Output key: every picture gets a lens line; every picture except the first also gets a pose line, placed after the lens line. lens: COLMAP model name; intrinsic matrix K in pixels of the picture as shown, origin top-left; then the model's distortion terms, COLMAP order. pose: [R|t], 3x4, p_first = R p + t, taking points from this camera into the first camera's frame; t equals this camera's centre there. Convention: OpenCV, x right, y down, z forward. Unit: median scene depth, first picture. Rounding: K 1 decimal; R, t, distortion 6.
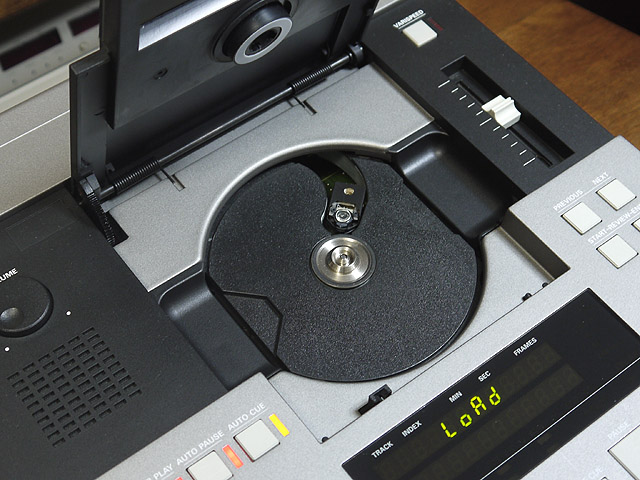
lens RADIAL K [[1158.1, 0, 319.8], [0, 1158.1, 238.8], [0, 0, 1]] dist [-0.016213, 0.000000]
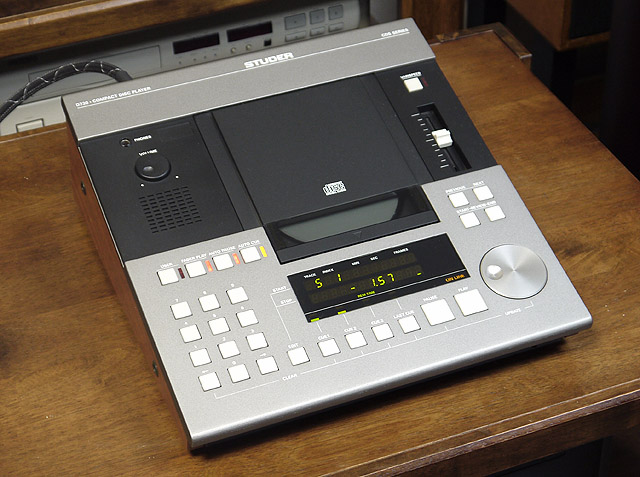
lens RADIAL K [[1488.2, 0, 319.7], [0, 1488.2, 237.9], [0, 0, 1]] dist [0.058048, 0.000000]
pose [[0.959075, 0.246891, -0.138633, 0.341751], [-0.256847, 0.964653, -0.058940, 0.223471], [0.119181, 0.092135, 0.988588, -1.270584]]
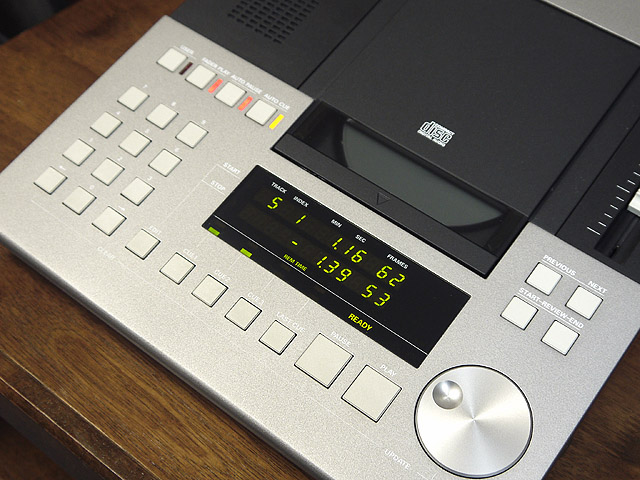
lens RADIAL K [[945.8, 0, 318.6], [0, 945.8, 241.3], [0, 0, 1]] dist [0.017150, 0.000000]
pose [[0.258551, 0.824279, -0.503703, 0.568501], [-0.748913, 0.500390, 0.434441, -0.254097], [0.610148, 0.264904, 0.746689, 0.187055]]
